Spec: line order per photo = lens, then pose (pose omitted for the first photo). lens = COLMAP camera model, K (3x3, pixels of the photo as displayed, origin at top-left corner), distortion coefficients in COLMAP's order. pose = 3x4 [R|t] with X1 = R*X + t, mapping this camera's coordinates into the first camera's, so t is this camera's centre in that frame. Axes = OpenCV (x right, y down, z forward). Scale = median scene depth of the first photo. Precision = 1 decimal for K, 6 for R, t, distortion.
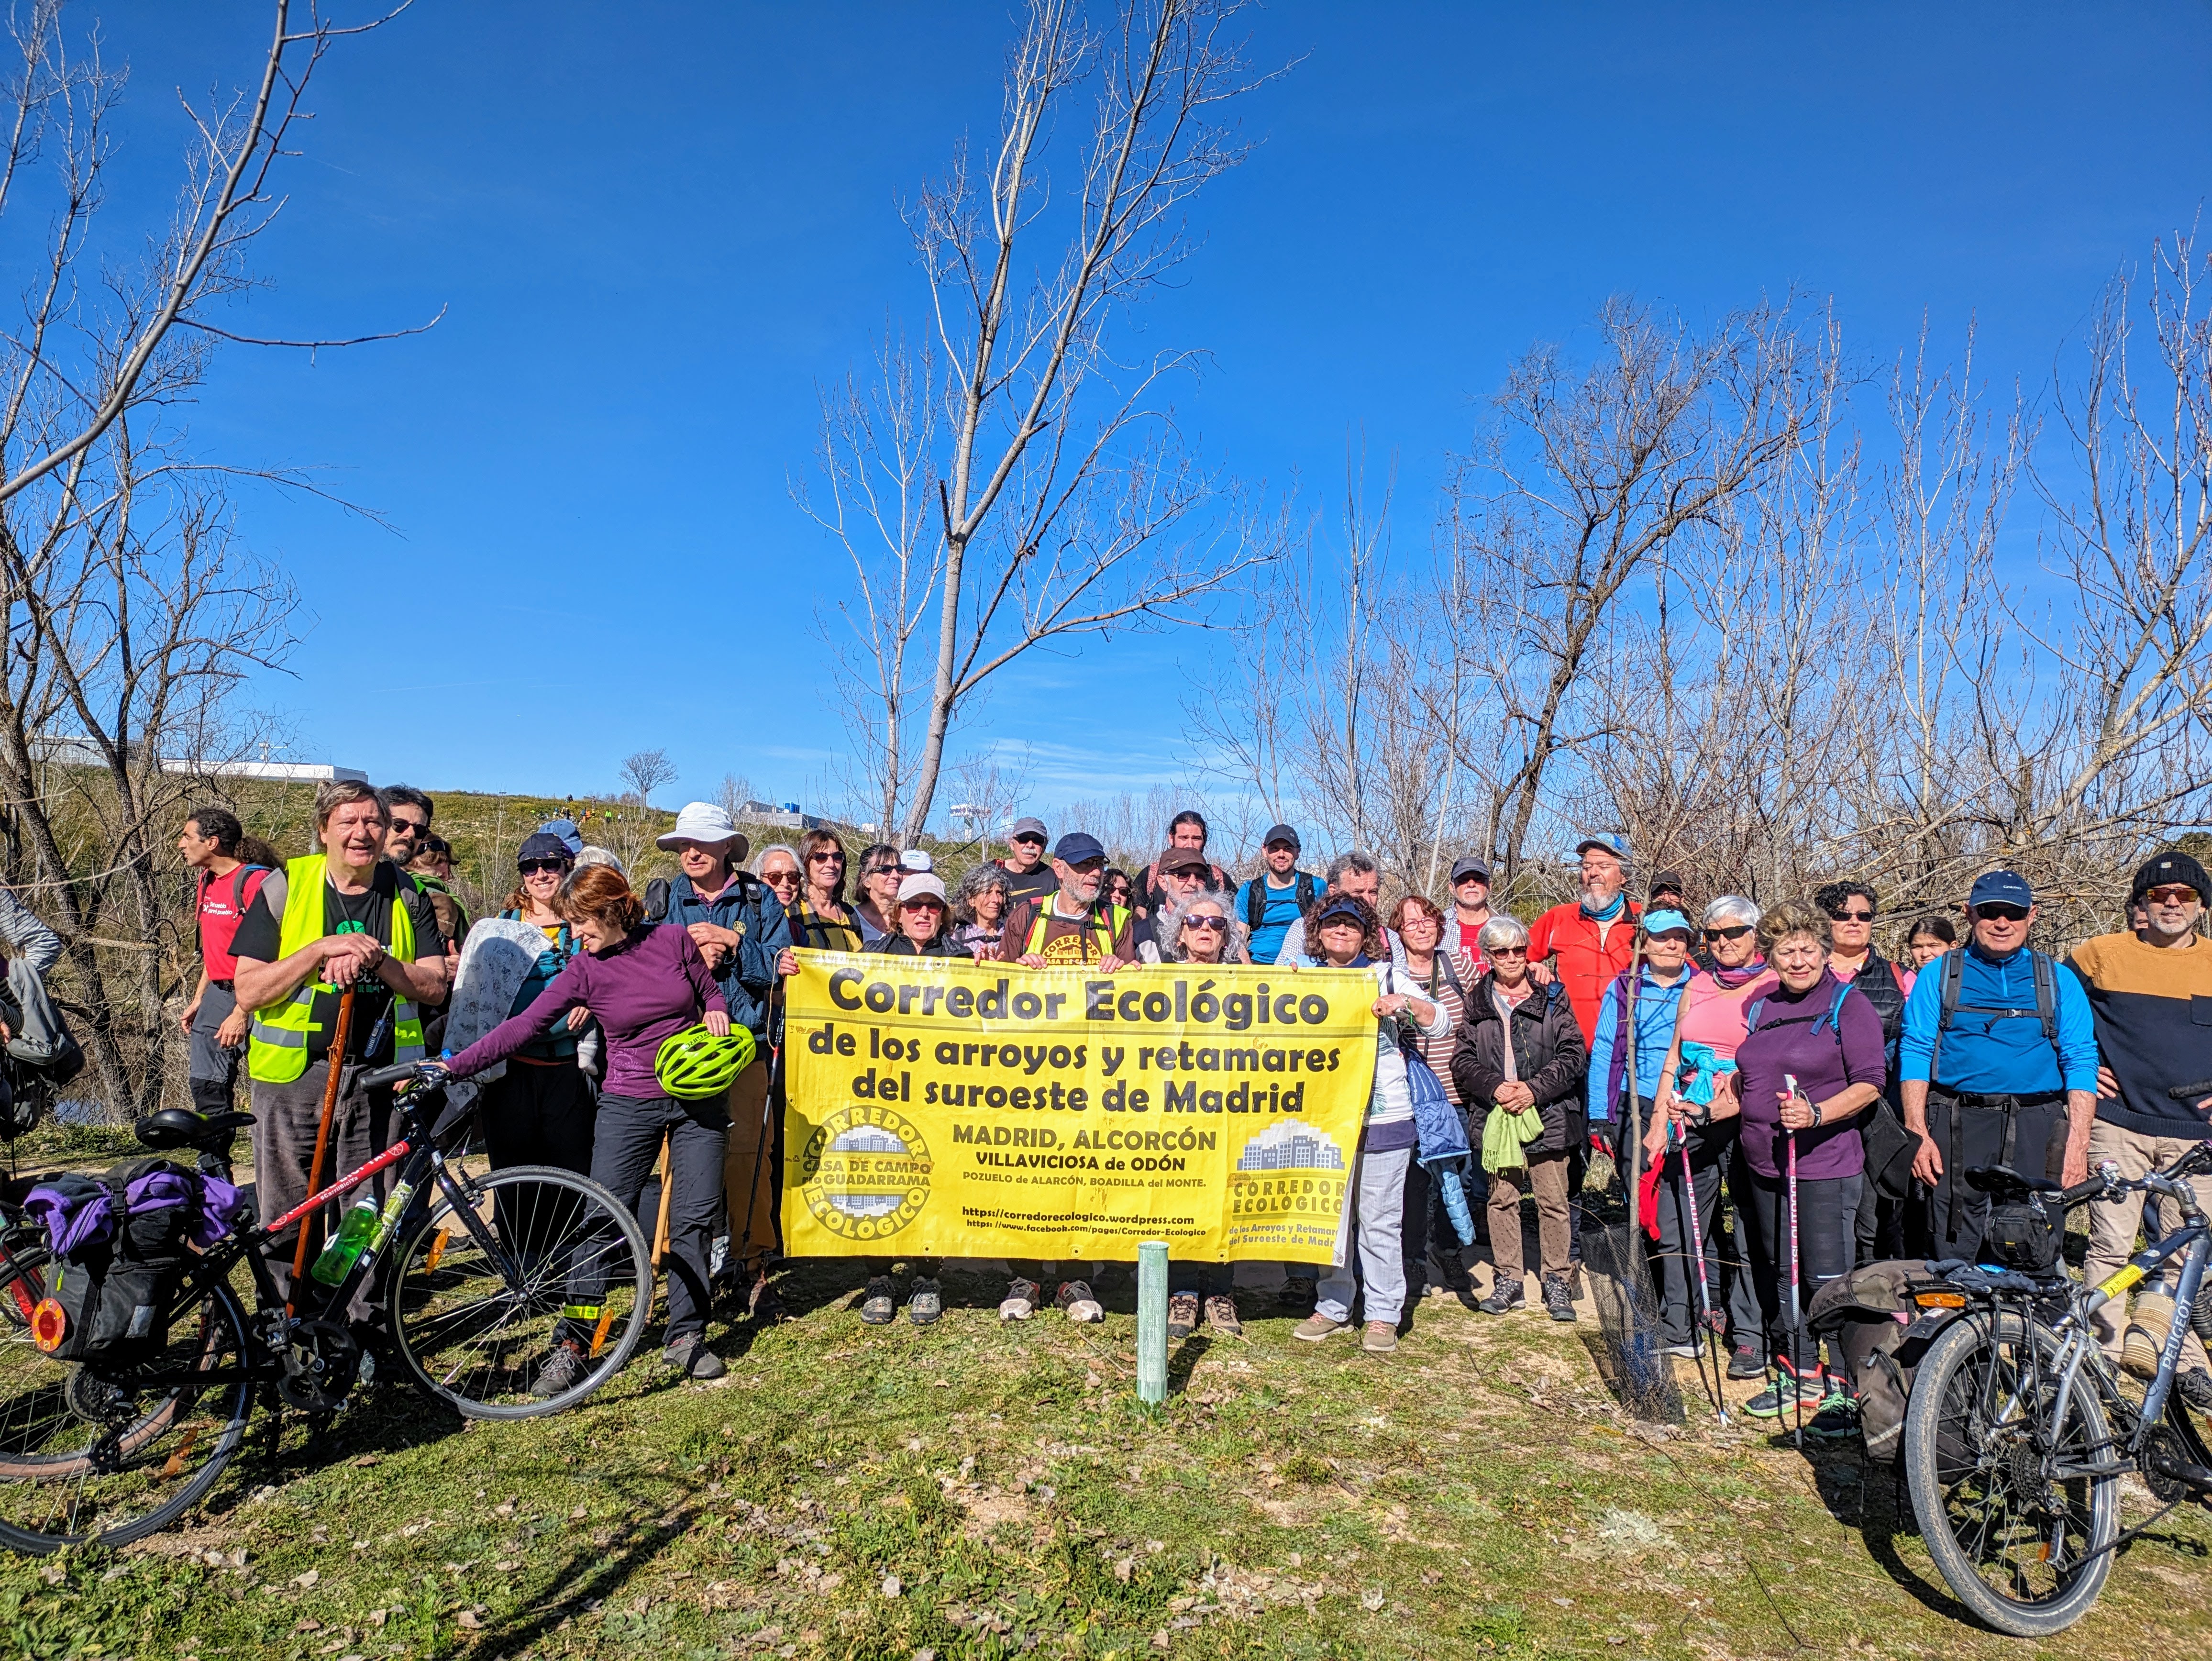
lens RADIAL K [[1601.9, 0, 1096.4], [0, 1601.9, 832.0], [0, 0, 1]] dist [0.045495, -0.001752]
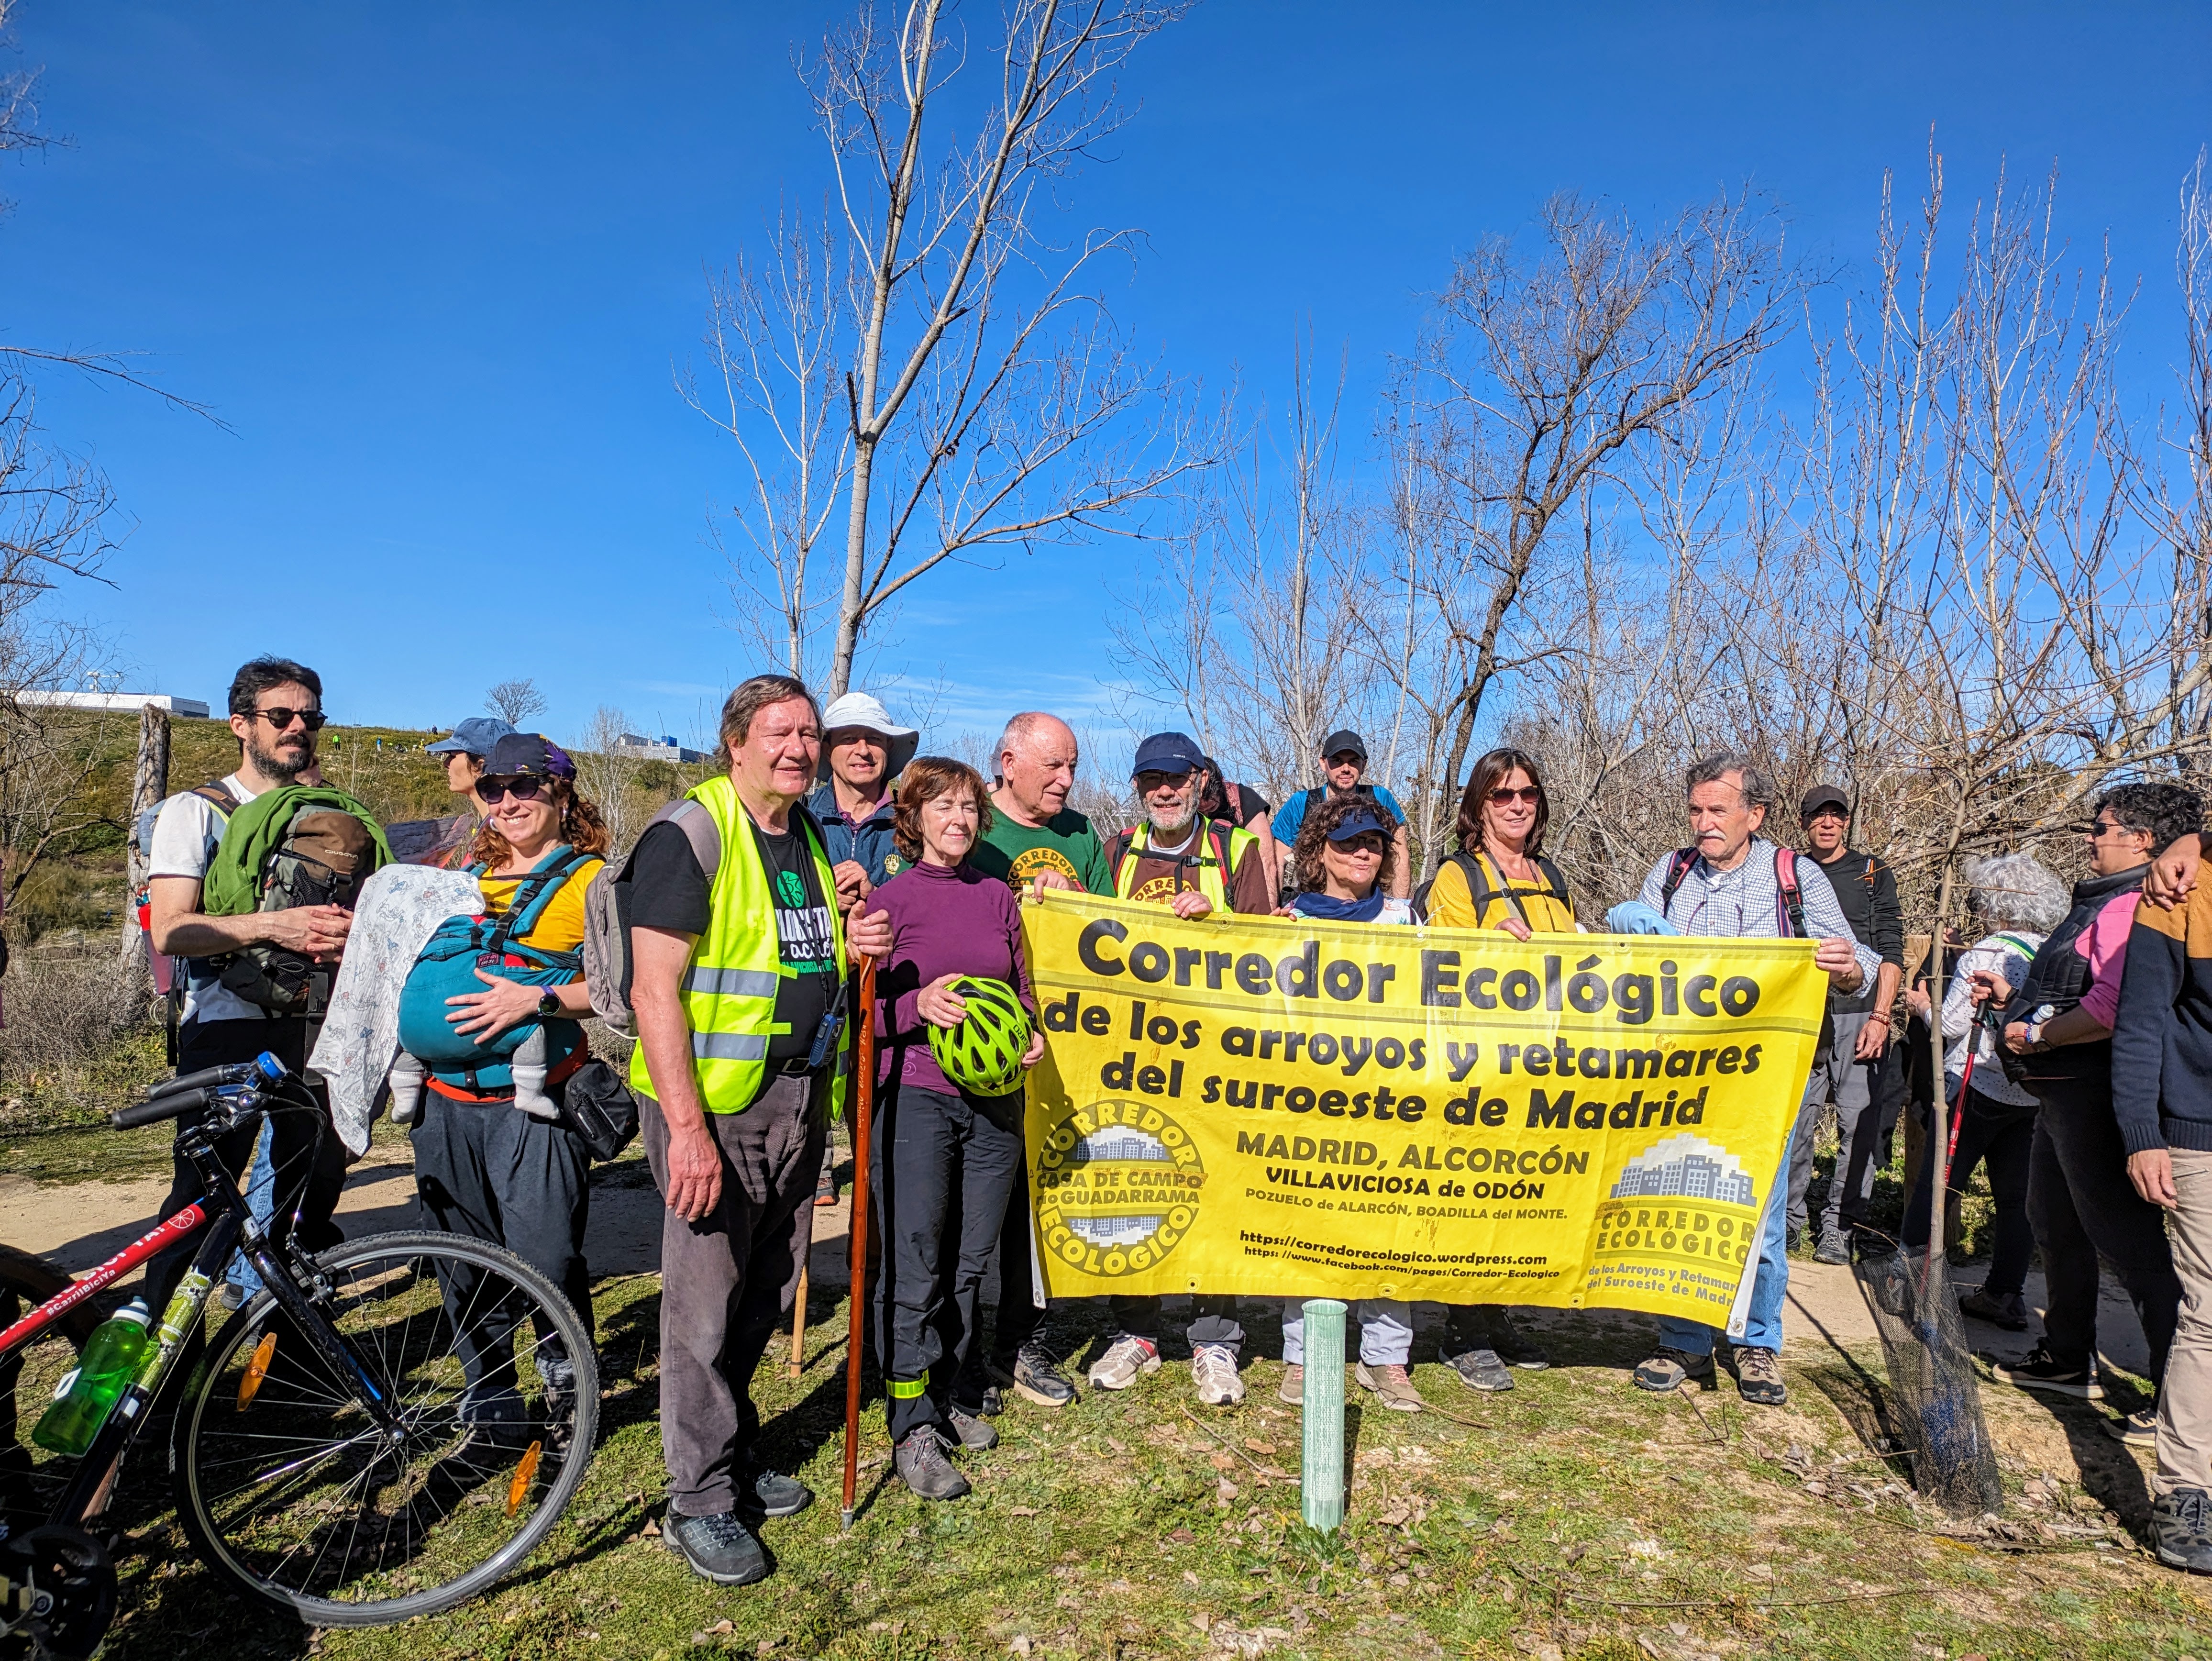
lens RADIAL K [[1604.9, 0, 1125.2], [0, 1604.9, 841.0], [0, 0, 1]] dist [0.031982, -0.004785]
pose [[0.996007, -0.006917, 0.089004, -0.089726], [0.002737, 0.998891, 0.046998, 0.015574], [-0.089231, -0.046566, 0.994922, 0.252231]]
